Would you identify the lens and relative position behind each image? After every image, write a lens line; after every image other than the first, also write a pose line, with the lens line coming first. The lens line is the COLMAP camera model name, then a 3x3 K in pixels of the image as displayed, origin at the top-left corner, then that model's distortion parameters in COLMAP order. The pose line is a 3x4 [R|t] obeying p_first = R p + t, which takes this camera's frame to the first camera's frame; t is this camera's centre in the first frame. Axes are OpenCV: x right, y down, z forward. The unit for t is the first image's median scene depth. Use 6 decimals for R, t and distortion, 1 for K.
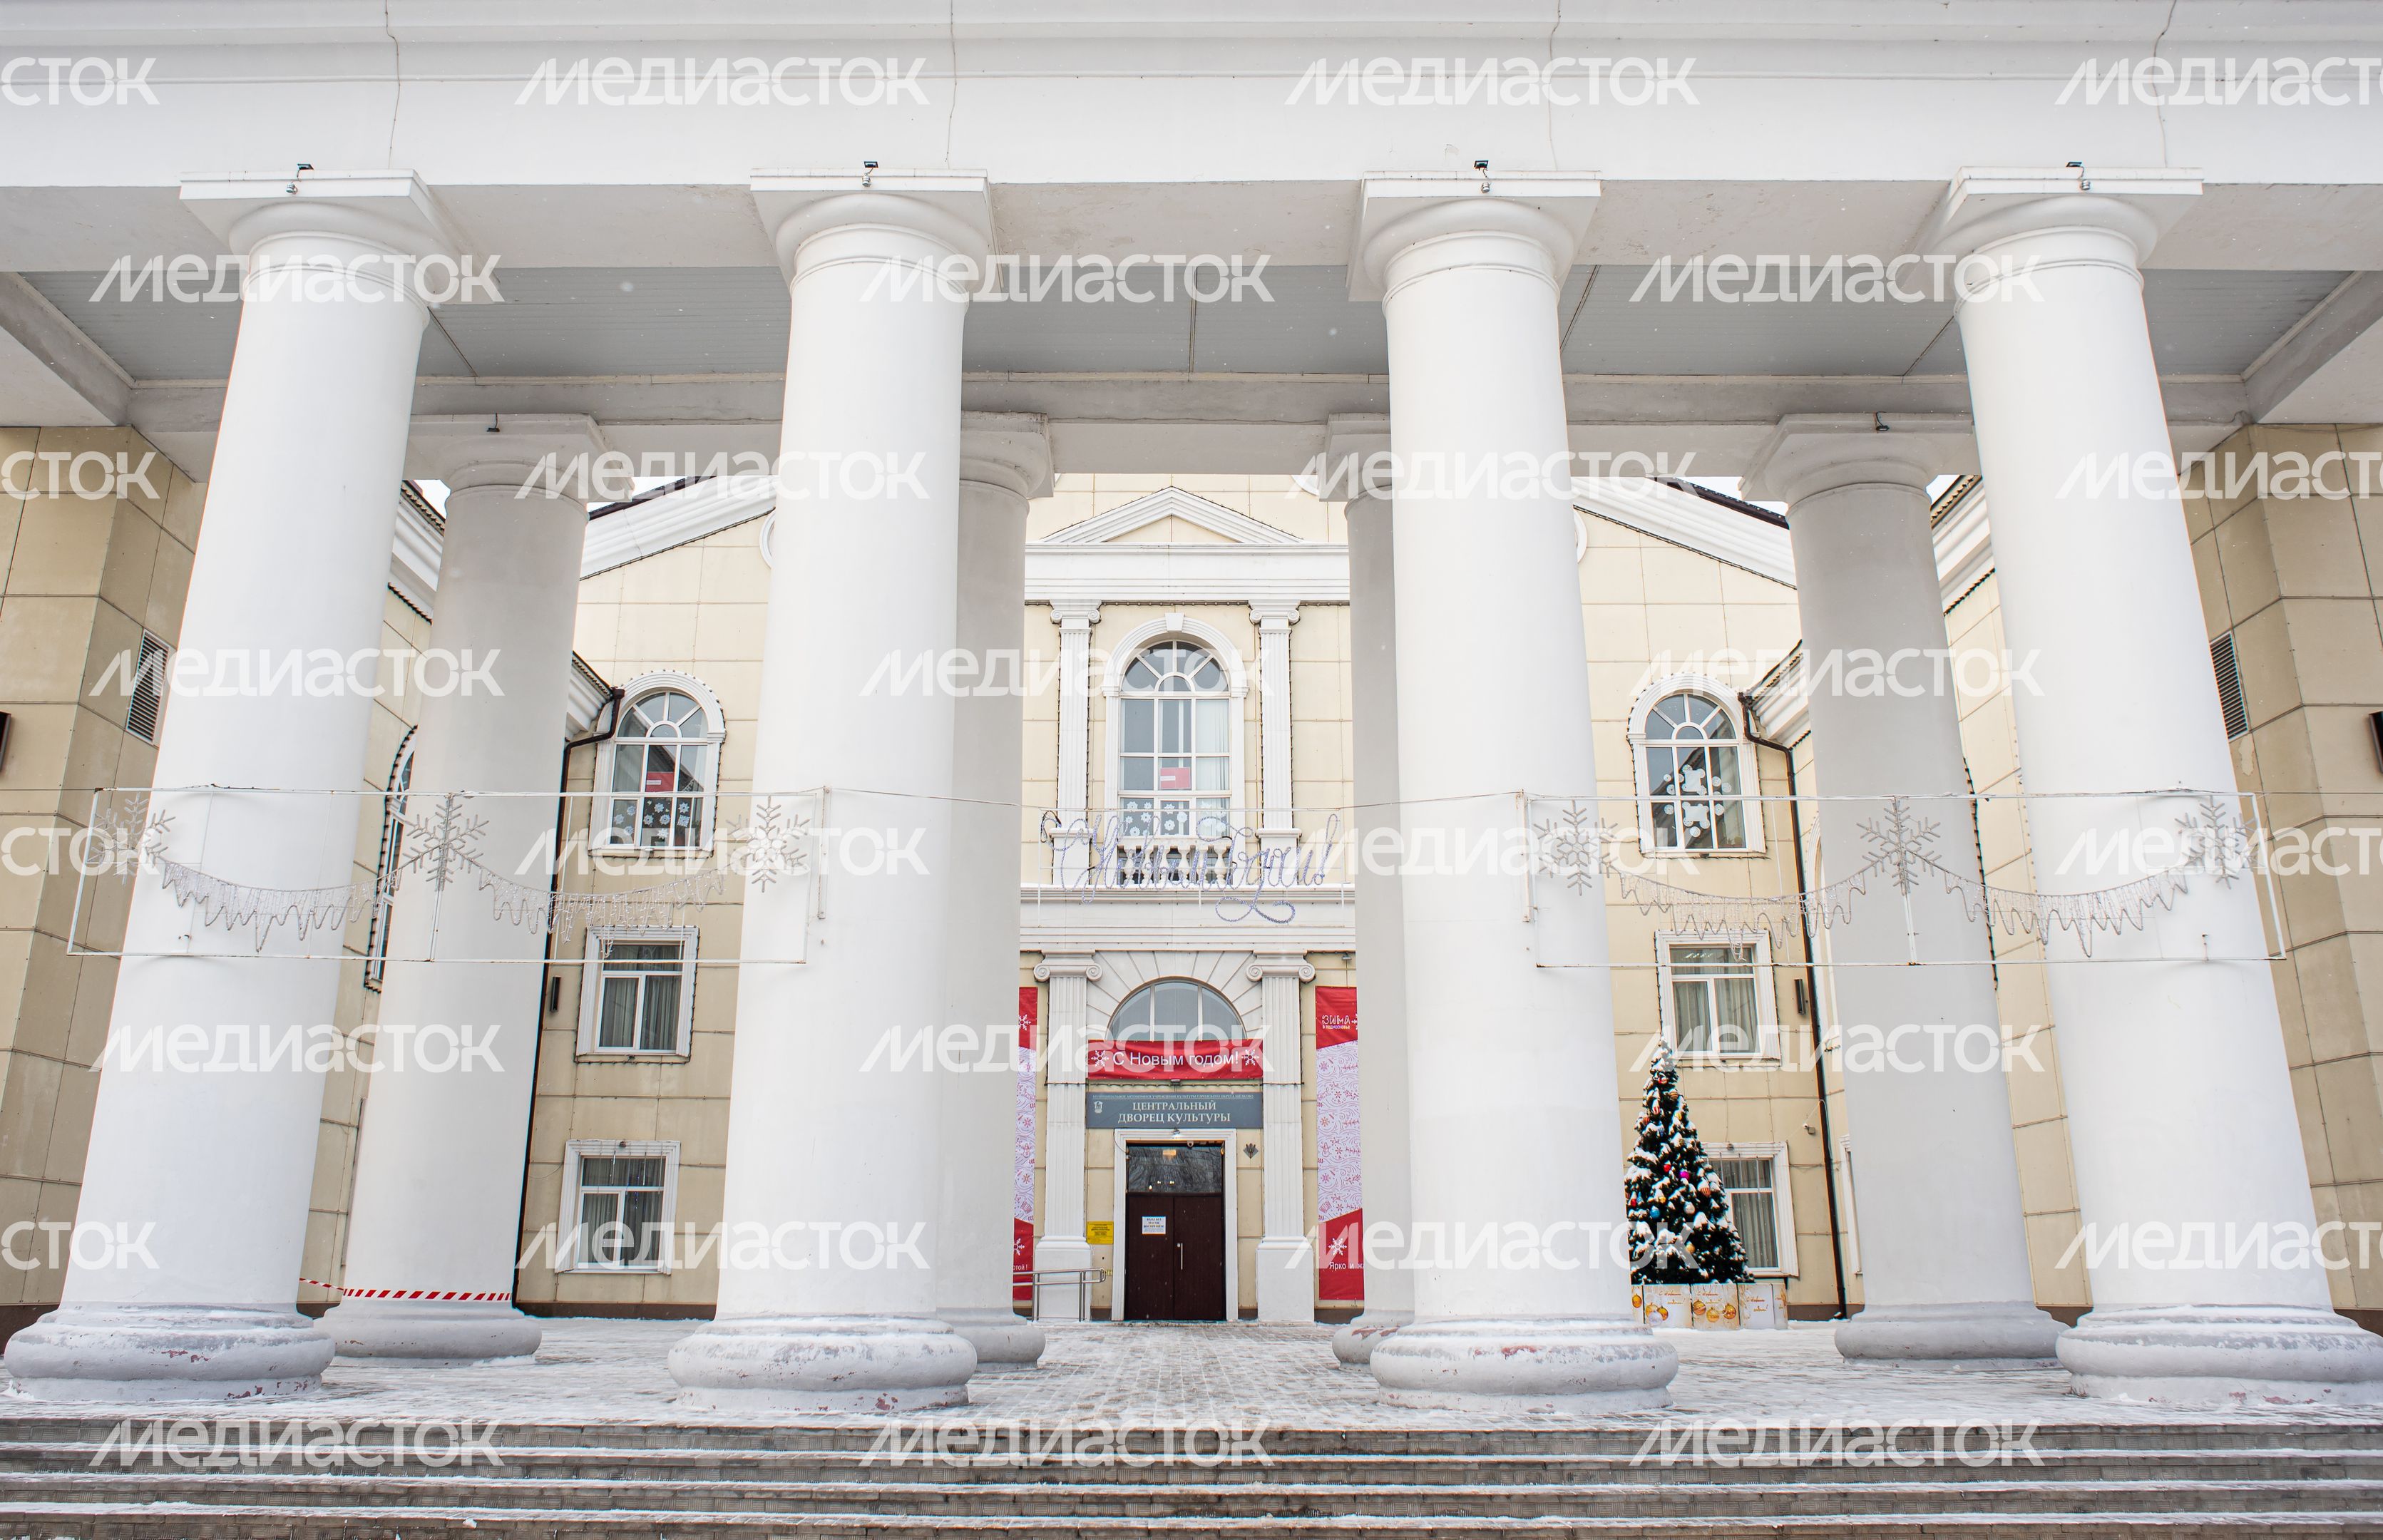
lens RADIAL K [[1928.1, 0, 1194.3], [0, 1928.1, 603.9], [0, 0, 1]] dist [-0.051631, 0.001891]
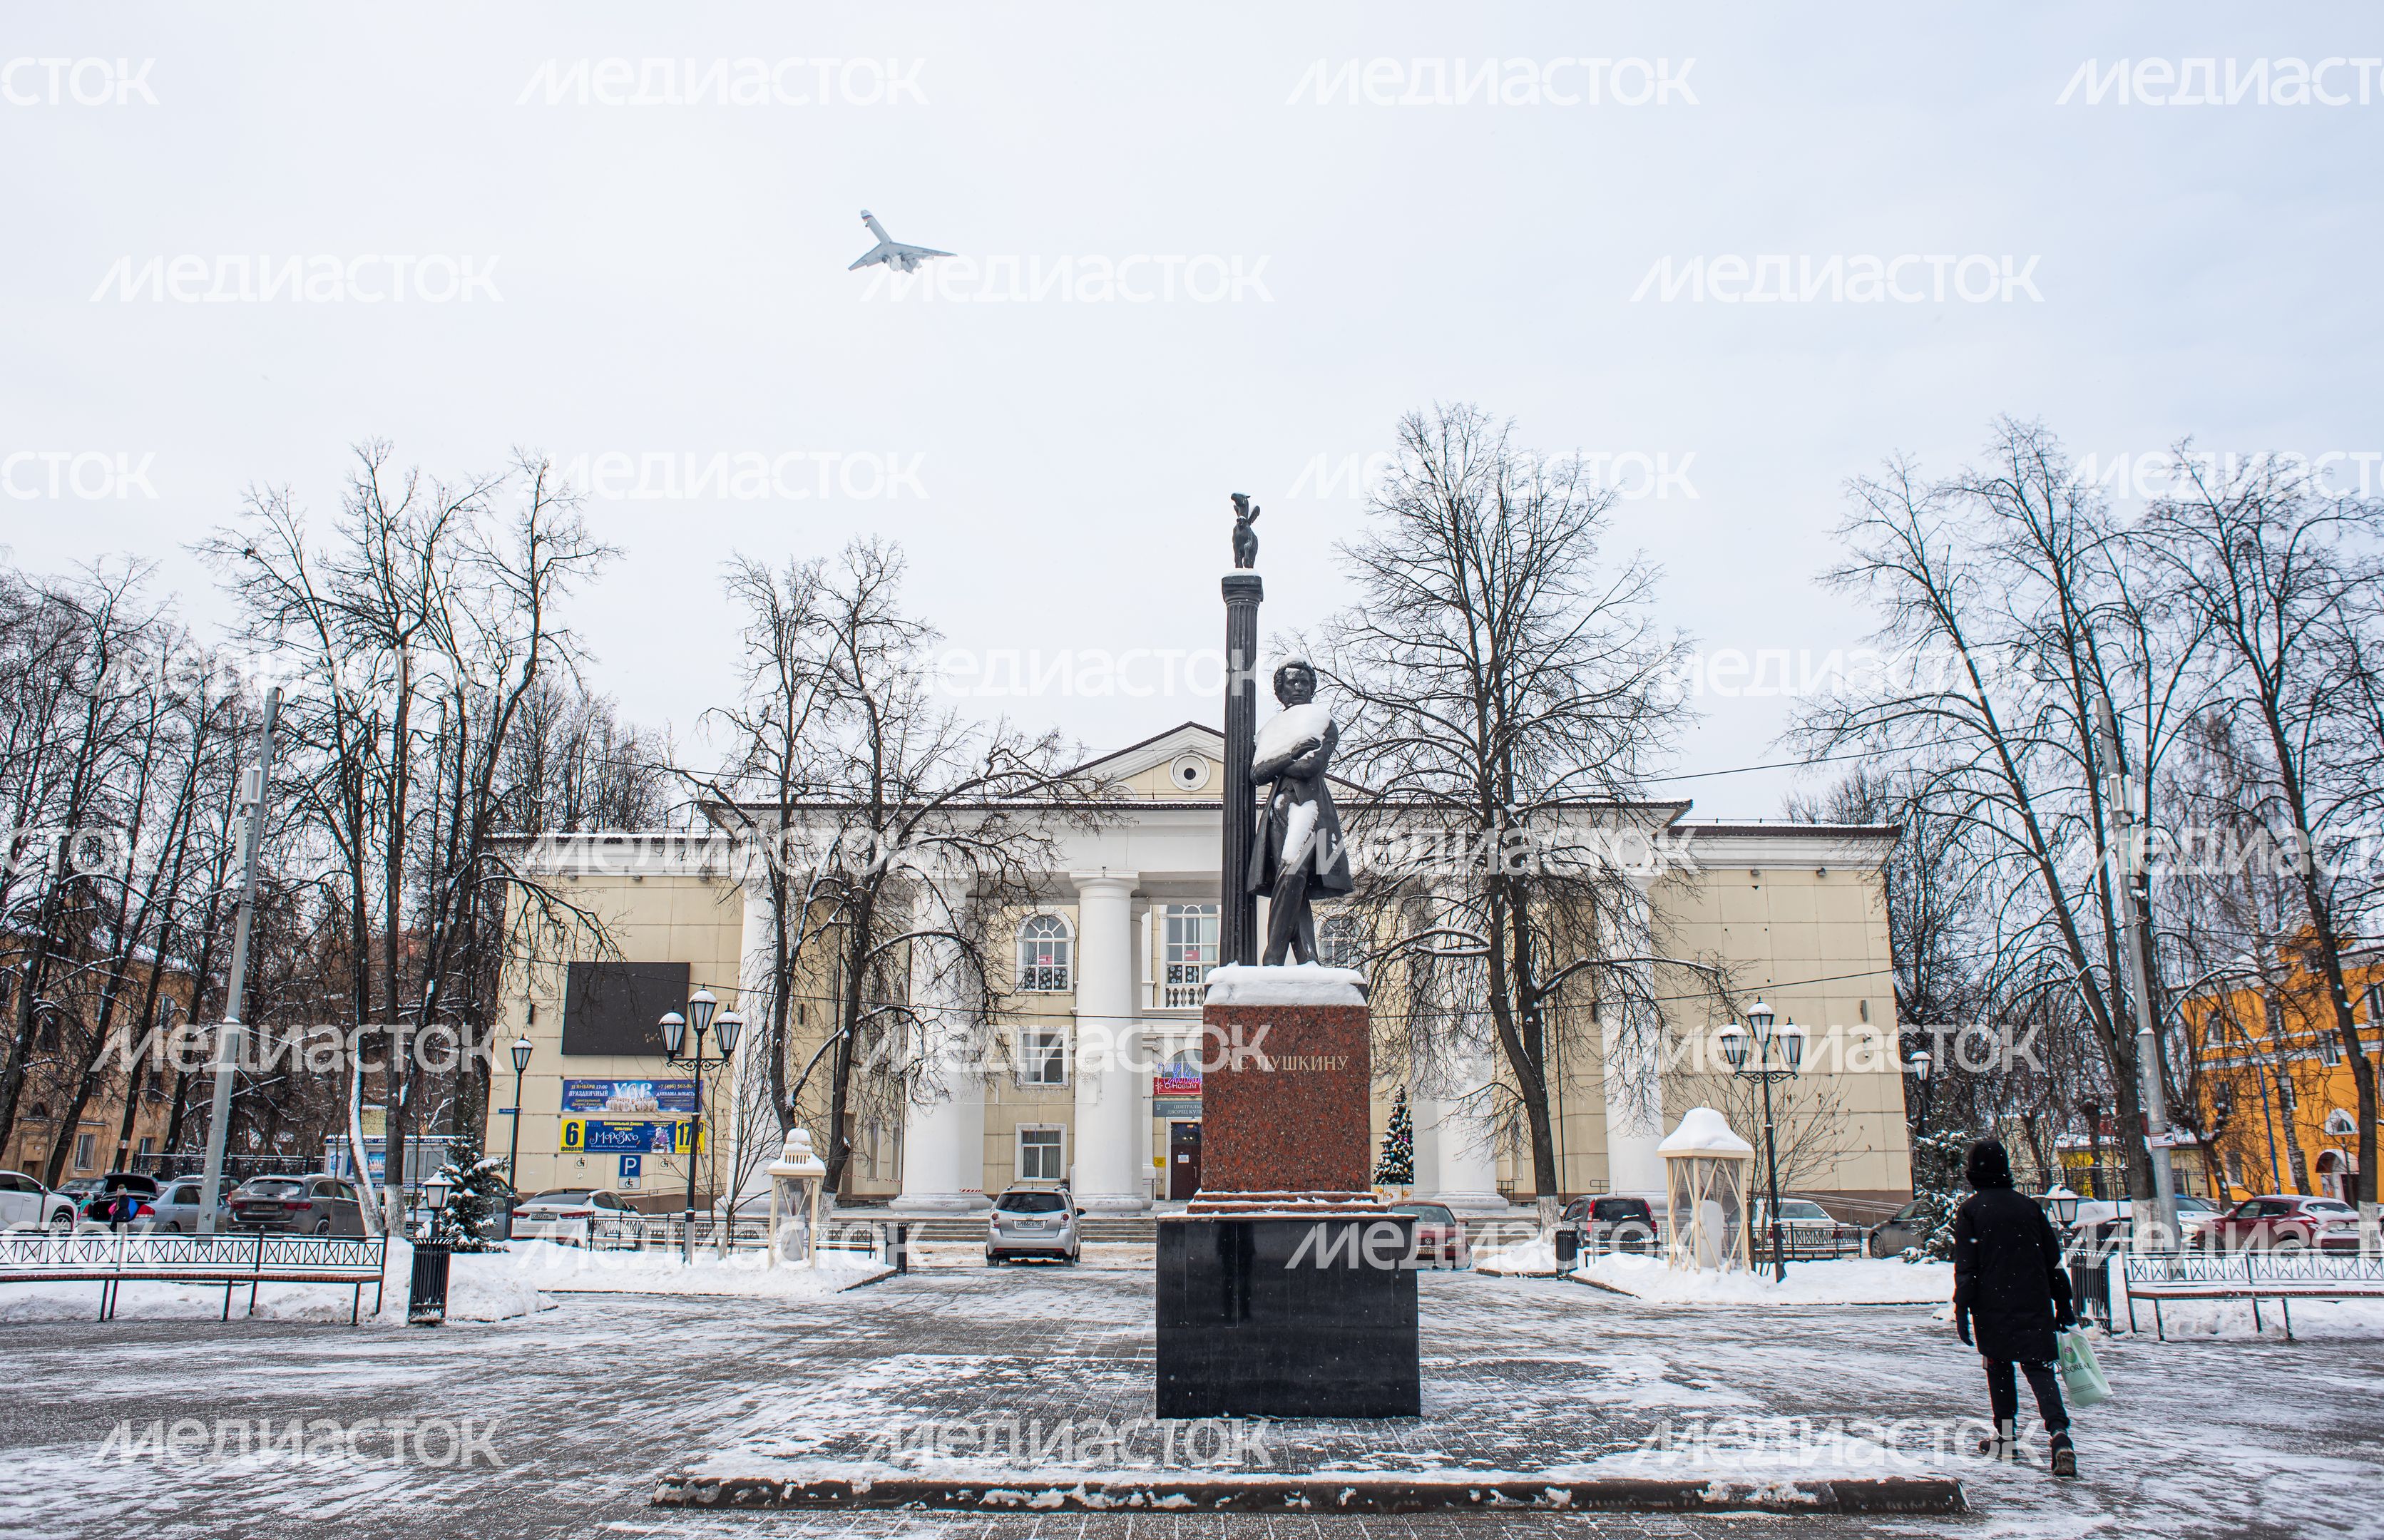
lens RADIAL K [[1726.1, 0, 1200.5], [0, 1726.1, 753.6], [0, 0, 1]] dist [-0.087270, 0.073549]
pose [[0.999930, -0.005190, -0.010619, 0.022181], [0.006174, 0.995473, 0.094849, -0.336228], [0.010078, -0.094908, 0.995435, -0.948915]]
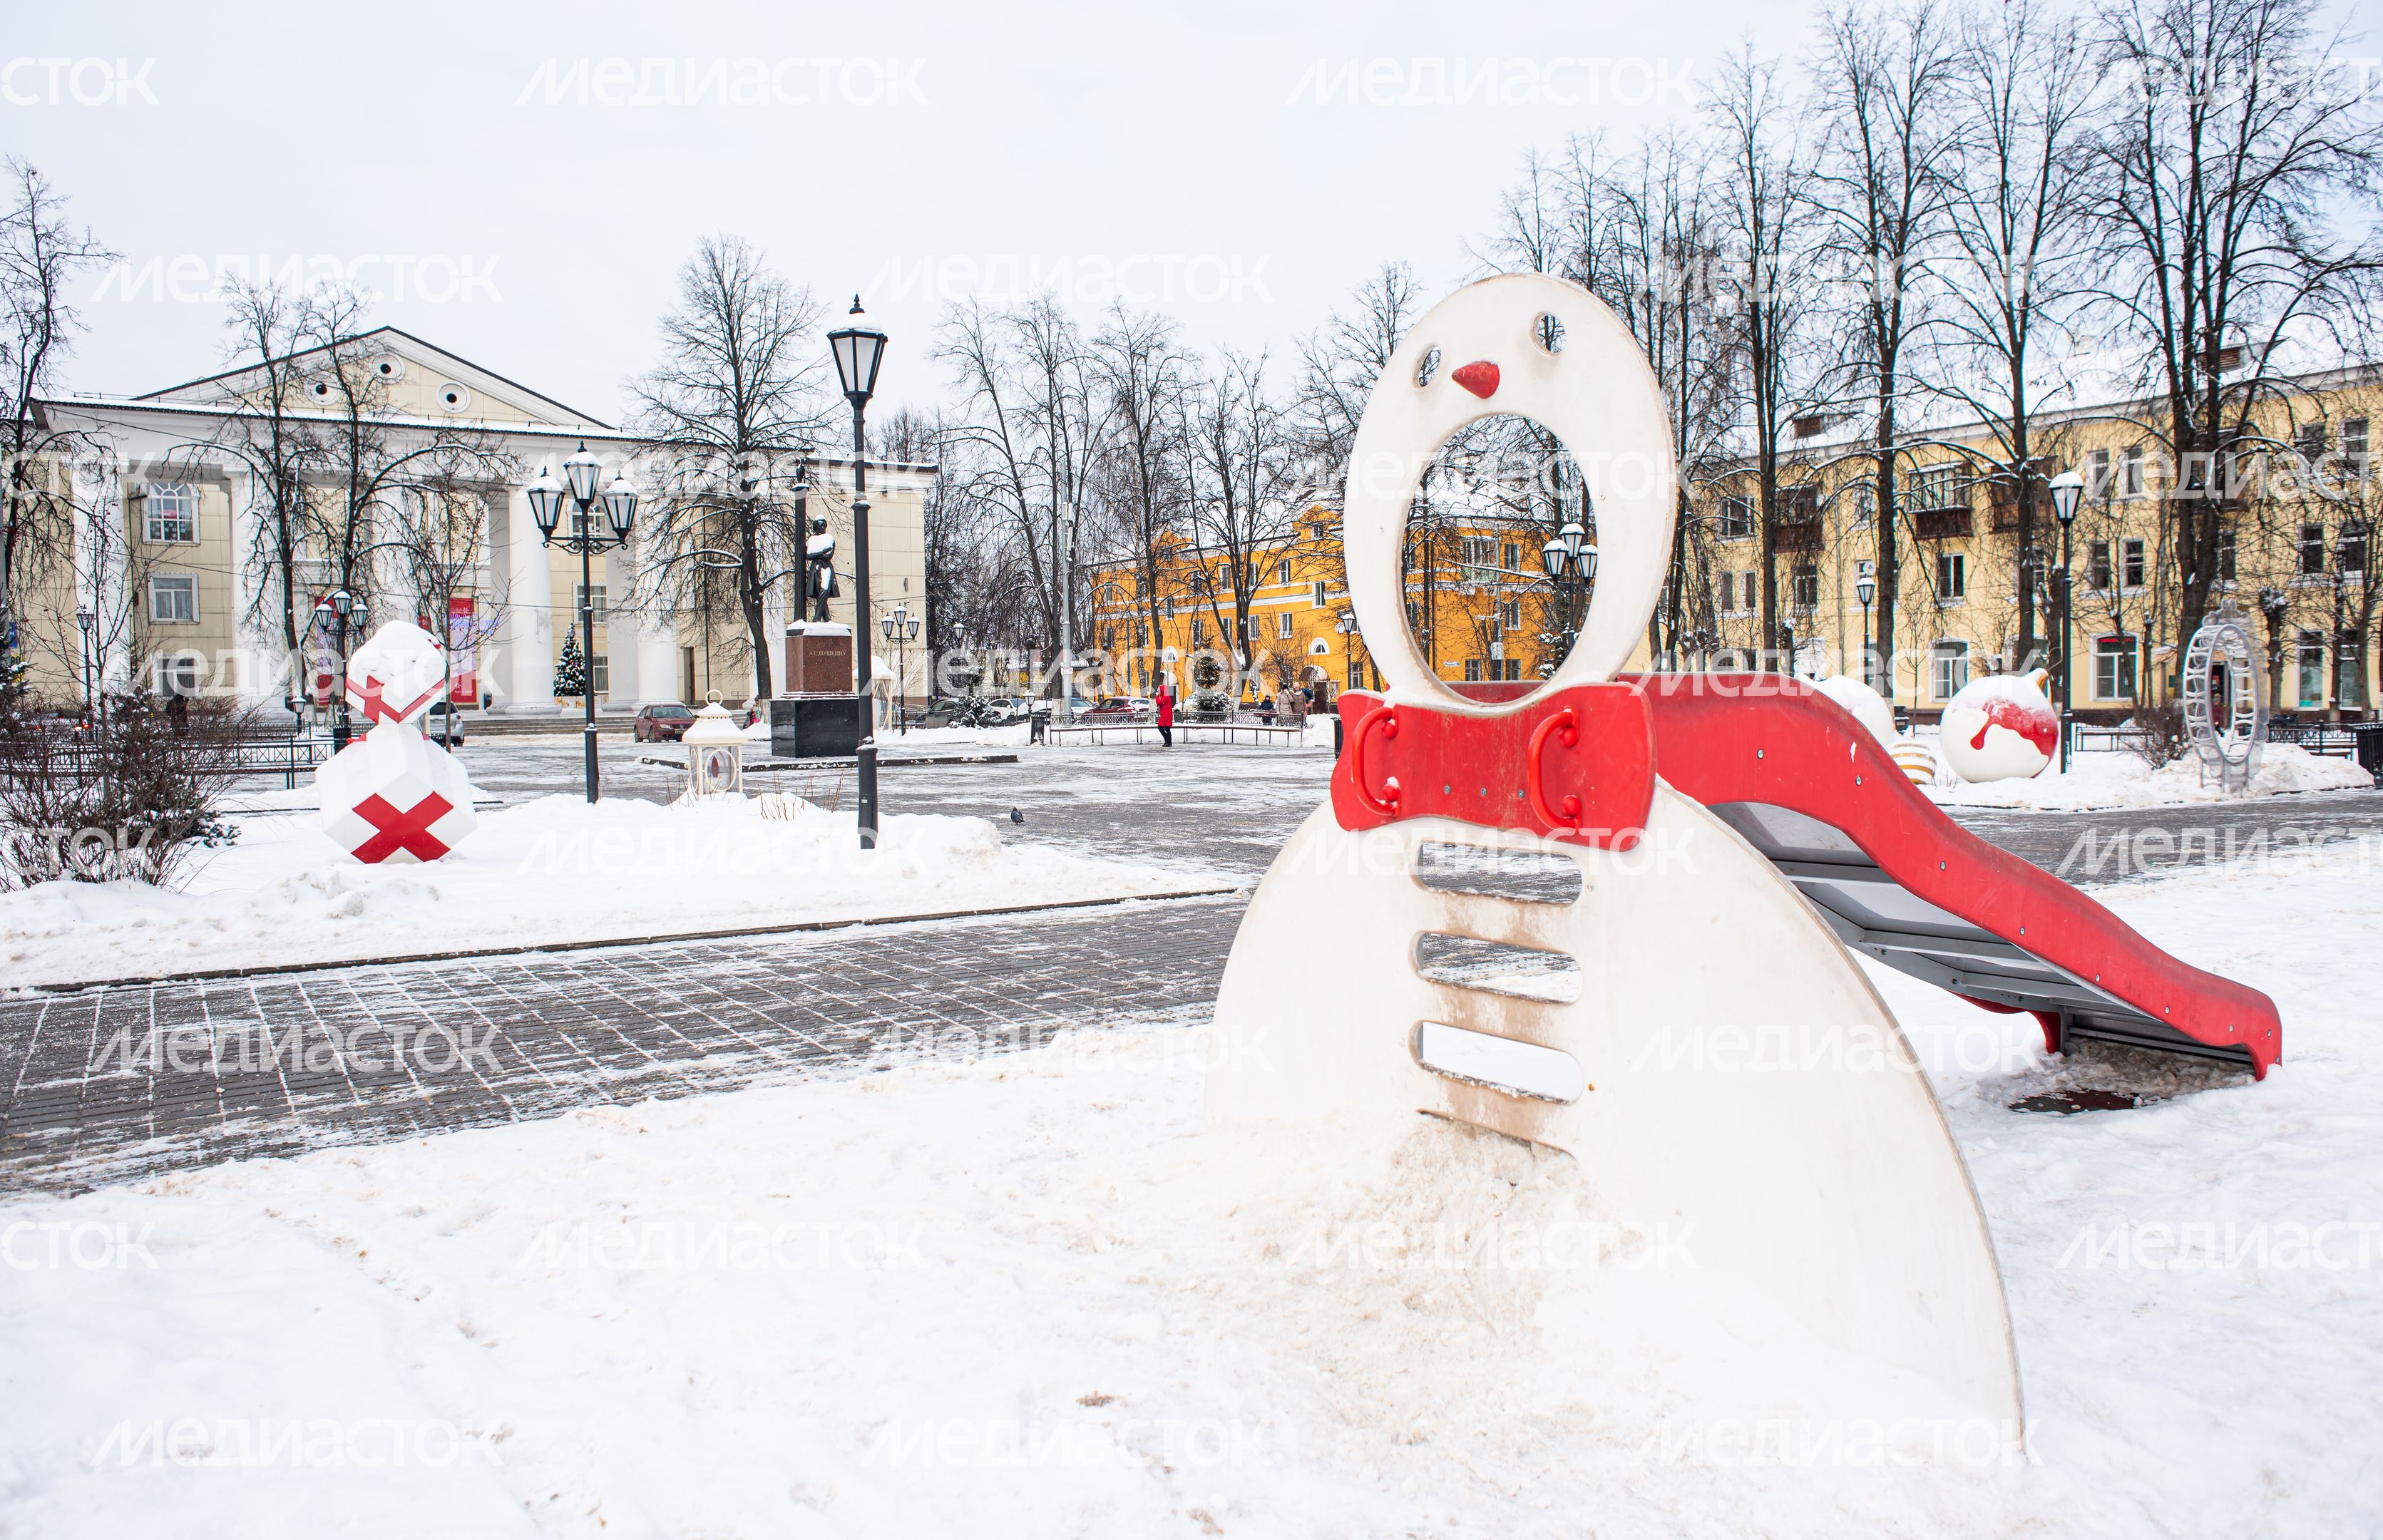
lens RADIAL K [[1698.8, 0, 1190.6], [0, 1698.8, 763.3], [0, 0, 1]] dist [-0.082025, 0.074337]
pose [[0.845138, -0.038213, 0.533181, -0.343596], [-0.163267, 0.931326, 0.325540, -0.565412], [-0.509005, -0.362177, 0.780860, -1.599133]]
